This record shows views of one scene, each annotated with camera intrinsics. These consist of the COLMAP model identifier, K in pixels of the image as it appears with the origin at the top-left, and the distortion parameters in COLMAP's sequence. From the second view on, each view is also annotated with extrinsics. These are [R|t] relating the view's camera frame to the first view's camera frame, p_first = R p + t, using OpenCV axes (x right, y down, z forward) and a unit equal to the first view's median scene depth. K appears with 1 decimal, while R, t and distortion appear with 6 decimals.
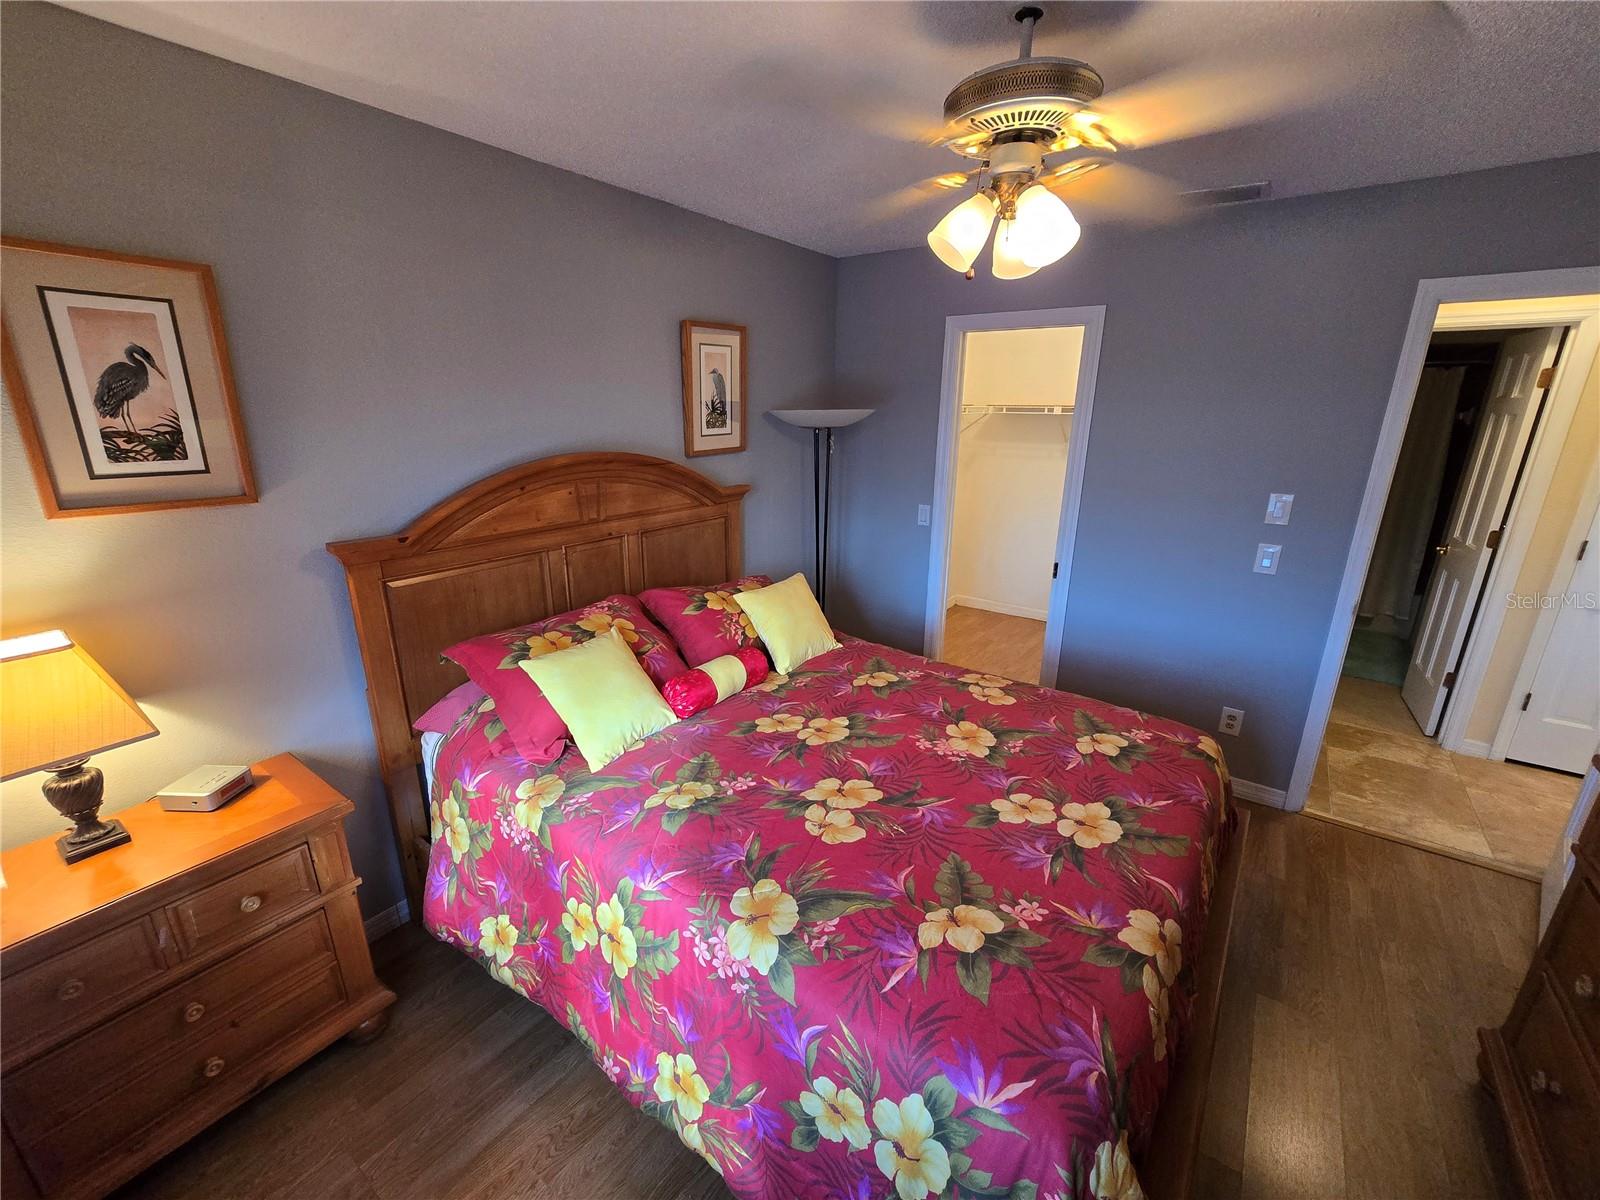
lens RADIAL K [[655.2, 0, 795.0], [0, 655.2, 584.0], [0, 0, 1]] dist [0.013776, 0.000010]
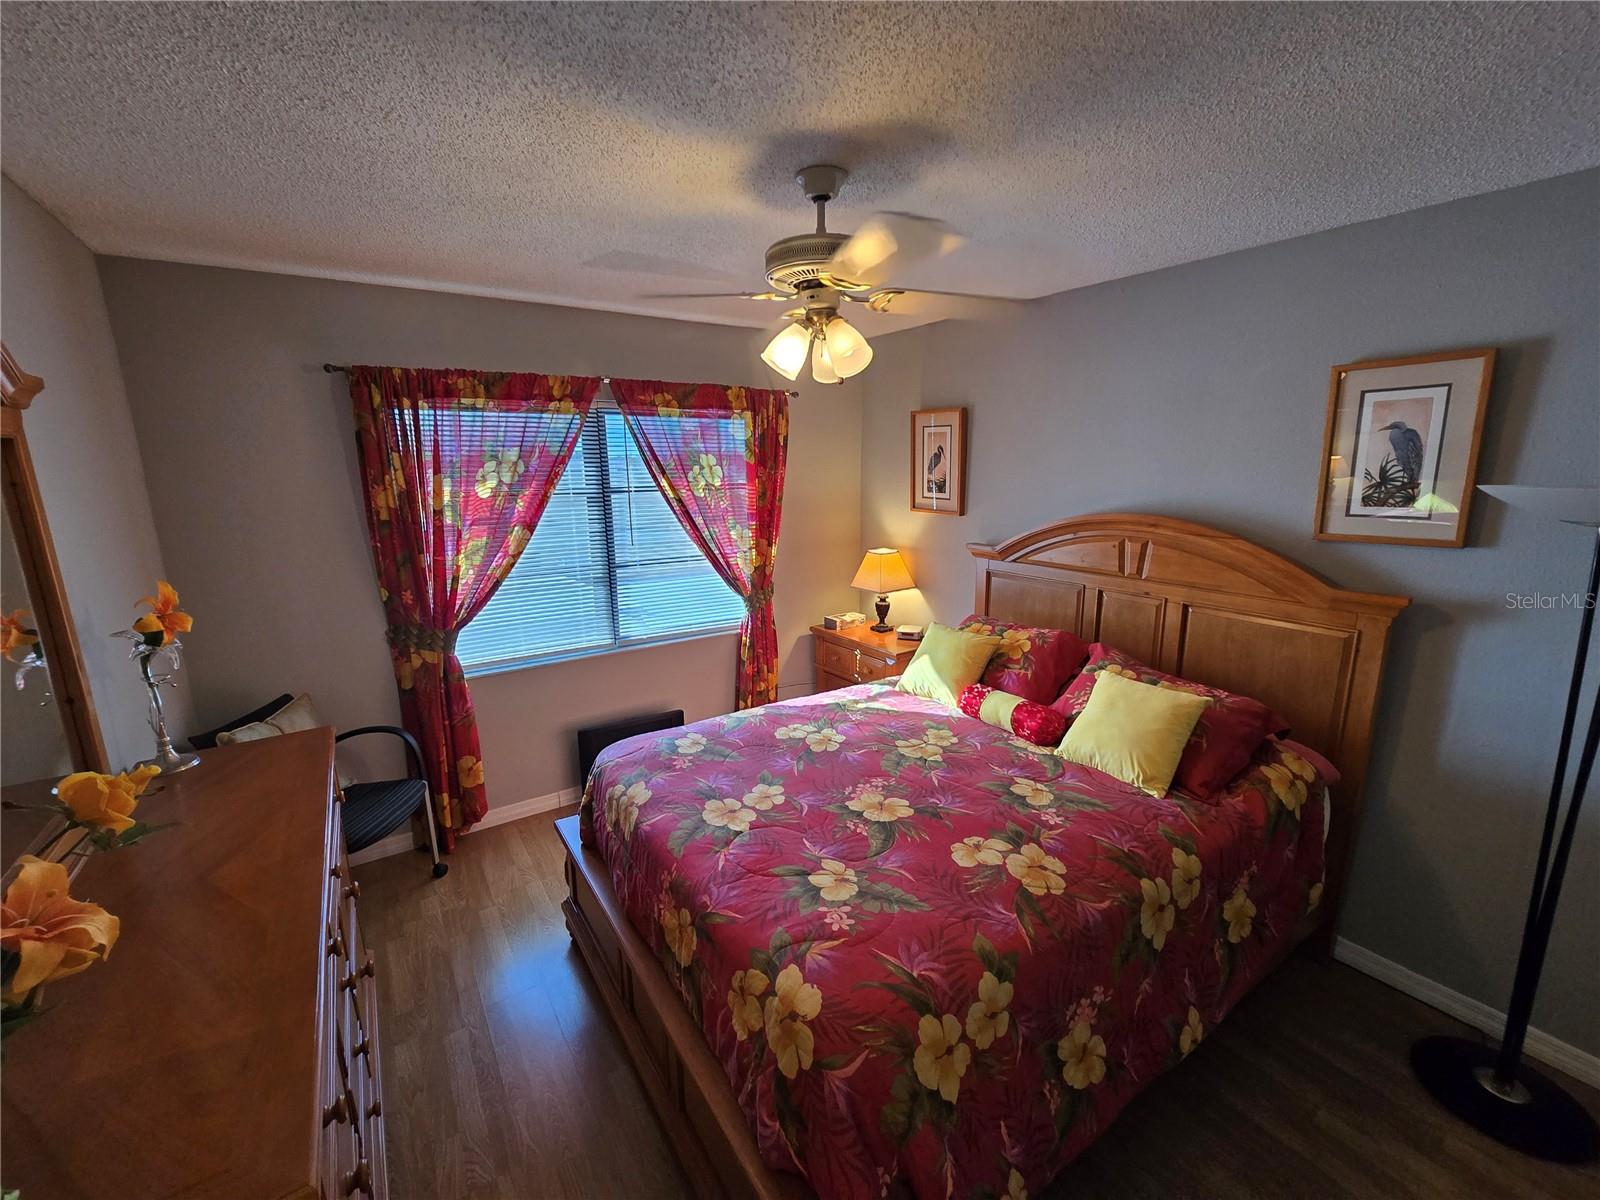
lens RADIAL K [[663.0, 0, 812.9], [0, 663.0, 593.7], [0, 0, 1]] dist [-0.000746, -0.000039]
pose [[-0.308917, 0.186641, -0.932596, 1.329379], [-0.250192, 0.930074, 0.269010, -0.349099], [0.917592, 0.316430, -0.240619, 1.187109]]
